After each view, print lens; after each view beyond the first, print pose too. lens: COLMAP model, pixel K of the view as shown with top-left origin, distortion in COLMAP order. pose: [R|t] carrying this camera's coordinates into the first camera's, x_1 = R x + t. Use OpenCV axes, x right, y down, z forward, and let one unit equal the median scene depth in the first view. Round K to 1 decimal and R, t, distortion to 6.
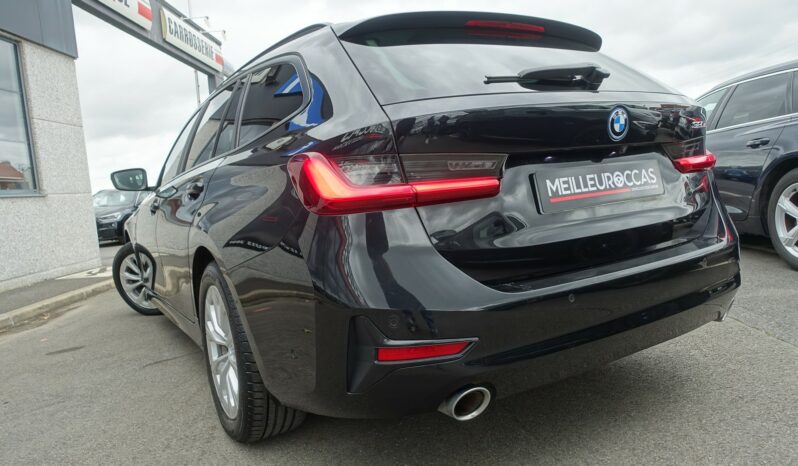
lens RADIAL K [[544.4, 0, 399.0], [0, 544.4, 233.0], [0, 0, 1]] dist [-0.003963, 0.001568]
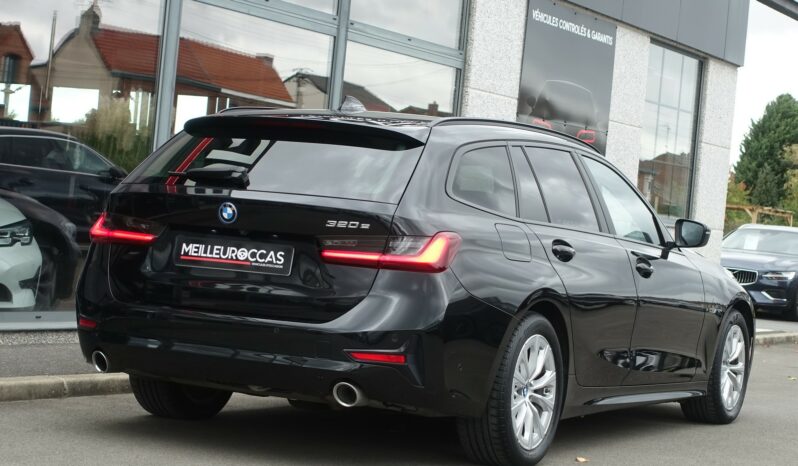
lens RADIAL K [[1774.4, 0, 399.0], [0, 1774.4, 233.0], [0, 0, 1]] dist [-0.033331, -0.153176]
pose [[0.513106, 0.135196, -0.847611, 4.422428], [-0.207759, 0.977714, 0.030179, -0.371920], [0.832801, 0.160614, 0.529759, -1.028032]]
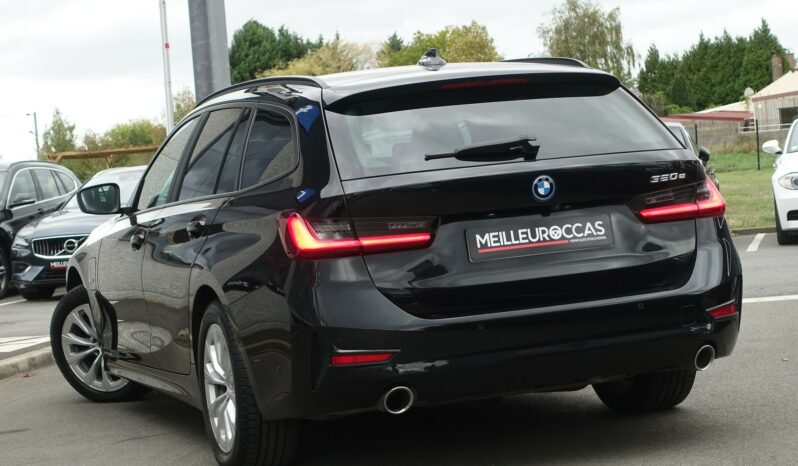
lens RADIAL K [[1774.4, 0, 399.0], [0, 1774.4, 233.0], [0, 0, 1]] dist [-0.033331, -0.153176]
pose [[0.979849, 0.013563, -0.199279, 0.855631], [-0.019648, 0.999398, -0.028589, 0.017423], [0.198771, 0.031928, 0.979526, -2.849379]]
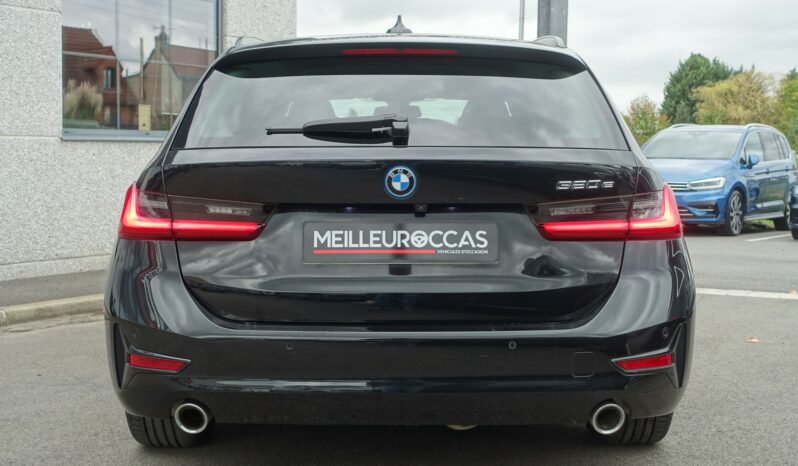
lens RADIAL K [[1116.4, 0, 399.0], [0, 1116.4, 233.0], [0, 0, 1]] dist [-0.000497, -0.036975]
pose [[0.851912, 0.130829, -0.507080, 1.380886], [-0.127585, 0.990966, 0.041328, -0.188650], [0.507906, 0.029488, 0.860908, -0.678830]]
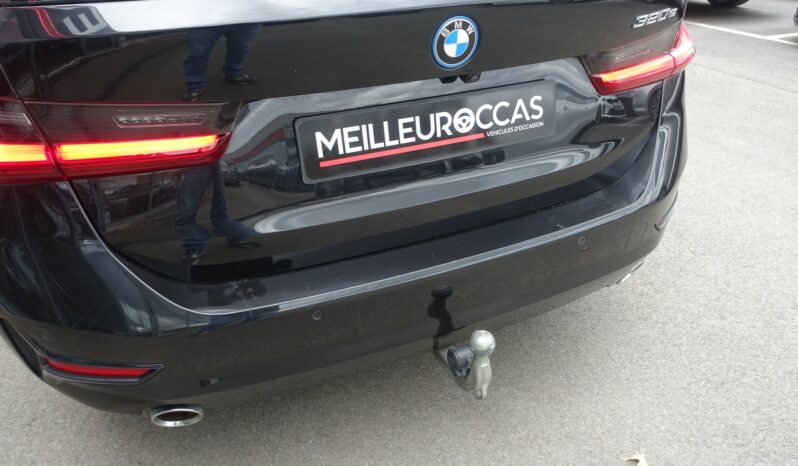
lens RADIAL K [[544.4, 0, 399.0], [0, 544.4, 233.0], [0, 0, 1]] dist [-0.003963, 0.001568]
pose [[0.988510, 0.133249, -0.071356, 0.403477], [-0.088164, 0.891740, 0.443876, -0.267708], [0.122777, -0.432486, 0.893242, 0.366770]]
